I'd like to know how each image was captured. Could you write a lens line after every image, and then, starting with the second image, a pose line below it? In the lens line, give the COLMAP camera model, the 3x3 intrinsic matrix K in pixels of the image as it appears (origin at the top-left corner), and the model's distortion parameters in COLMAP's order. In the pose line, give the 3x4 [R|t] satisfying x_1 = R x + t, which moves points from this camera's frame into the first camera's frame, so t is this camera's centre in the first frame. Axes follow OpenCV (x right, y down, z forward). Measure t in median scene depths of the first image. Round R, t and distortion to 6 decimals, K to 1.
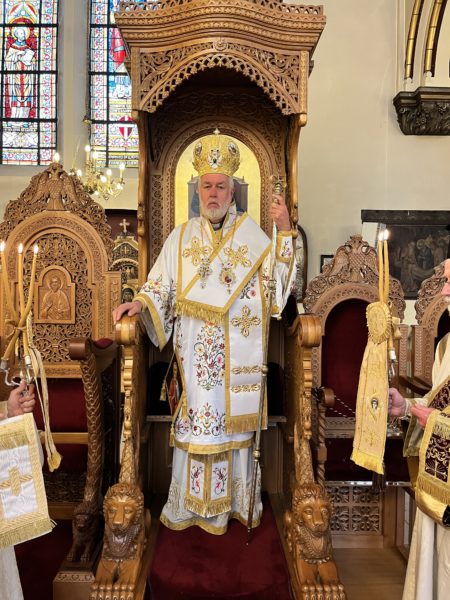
lens RADIAL K [[451.4, 0, 223.3], [0, 451.4, 304.7], [0, 0, 1]] dist [0.072285, -0.103456]
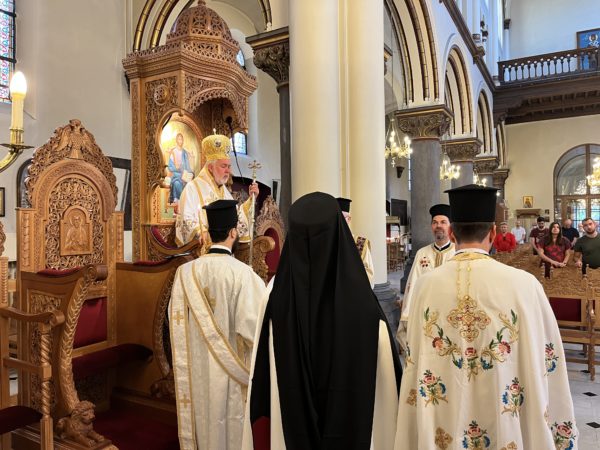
lens RADIAL K [[451.7, 0, 299.0], [0, 451.7, 223.0], [0, 0, 1]] dist [0.070137, -0.102706]
pose [[0.511895, -0.010896, 0.858979, -0.490562], [0.035951, 0.999315, -0.008749, -0.004284], [-0.858295, 0.035360, 0.511937, -0.044664]]
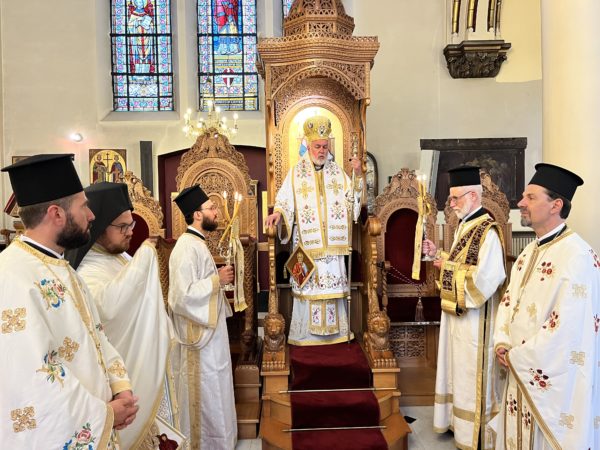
lens RADIAL K [[454.6, 0, 301.5], [0, 454.6, 228.0], [0, 0, 1]] dist [0.023462, -0.002777]
pose [[0.999564, -0.029419, 0.002602, -0.033196], [0.029397, 0.999533, 0.008391, 0.014169], [-0.002848, -0.008310, 0.999961, -0.257763]]
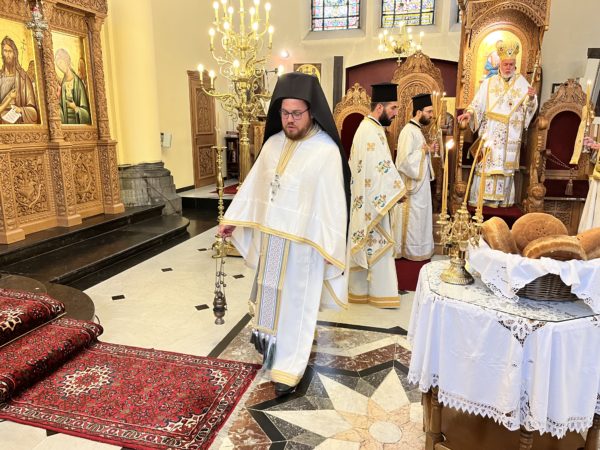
lens RADIAL K [[452.2, 0, 298.9], [0, 452.2, 220.8], [0, 0, 1]] dist [0.066753, -0.099637]
pose [[0.960186, 0.046188, -0.275518, -0.124839], [0.005510, 0.982915, 0.183980, 0.039399], [0.279308, -0.178173, 0.943526, -0.609511]]
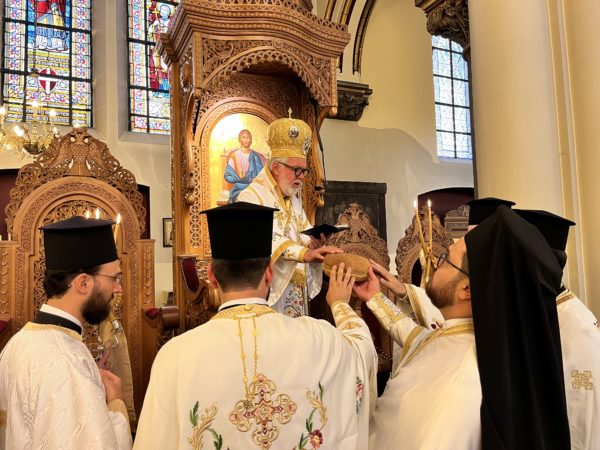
lens RADIAL K [[451.7, 0, 299.9], [0, 451.7, 226.3], [0, 0, 1]] dist [0.075086, -0.110647]
pose [[0.905479, -0.014997, 0.424127, -0.160907], [0.052014, 0.995763, -0.075836, -0.004310], [-0.421193, 0.090728, 0.902422, -0.012270]]
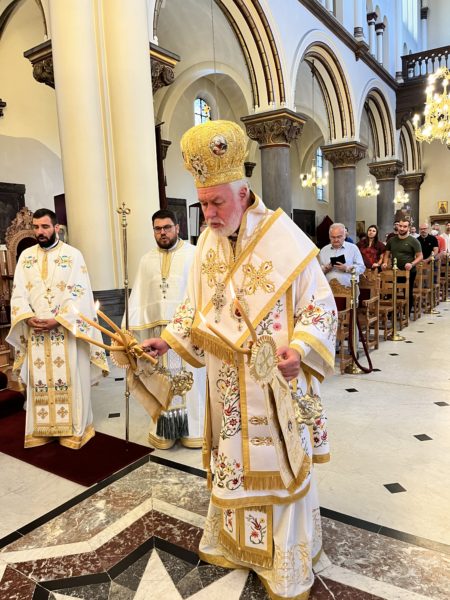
lens RADIAL K [[451.7, 0, 224.2], [0, 451.7, 298.8], [0, 0, 1]] dist [0.075086, -0.110647]
pose [[0.576602, -0.132958, 0.806134, -0.316479], [0.064167, 0.990992, 0.117551, 0.038241], [-0.814502, -0.016053, 0.579939, -0.449181]]
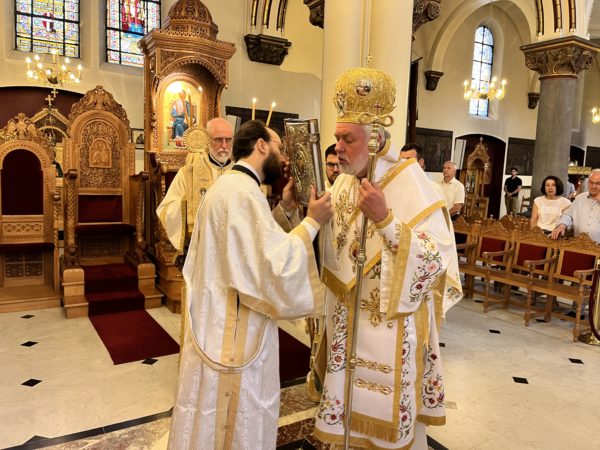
lens RADIAL K [[451.5, 0, 305.2], [0, 451.5, 219.4], [0, 0, 1]] dist [0.085493, -0.124525]
pose [[0.860857, -0.033868, 0.507719, -0.280448], [-0.016167, 0.995458, 0.093816, 0.029103], [-0.508590, -0.088970, 0.856399, -0.535203]]
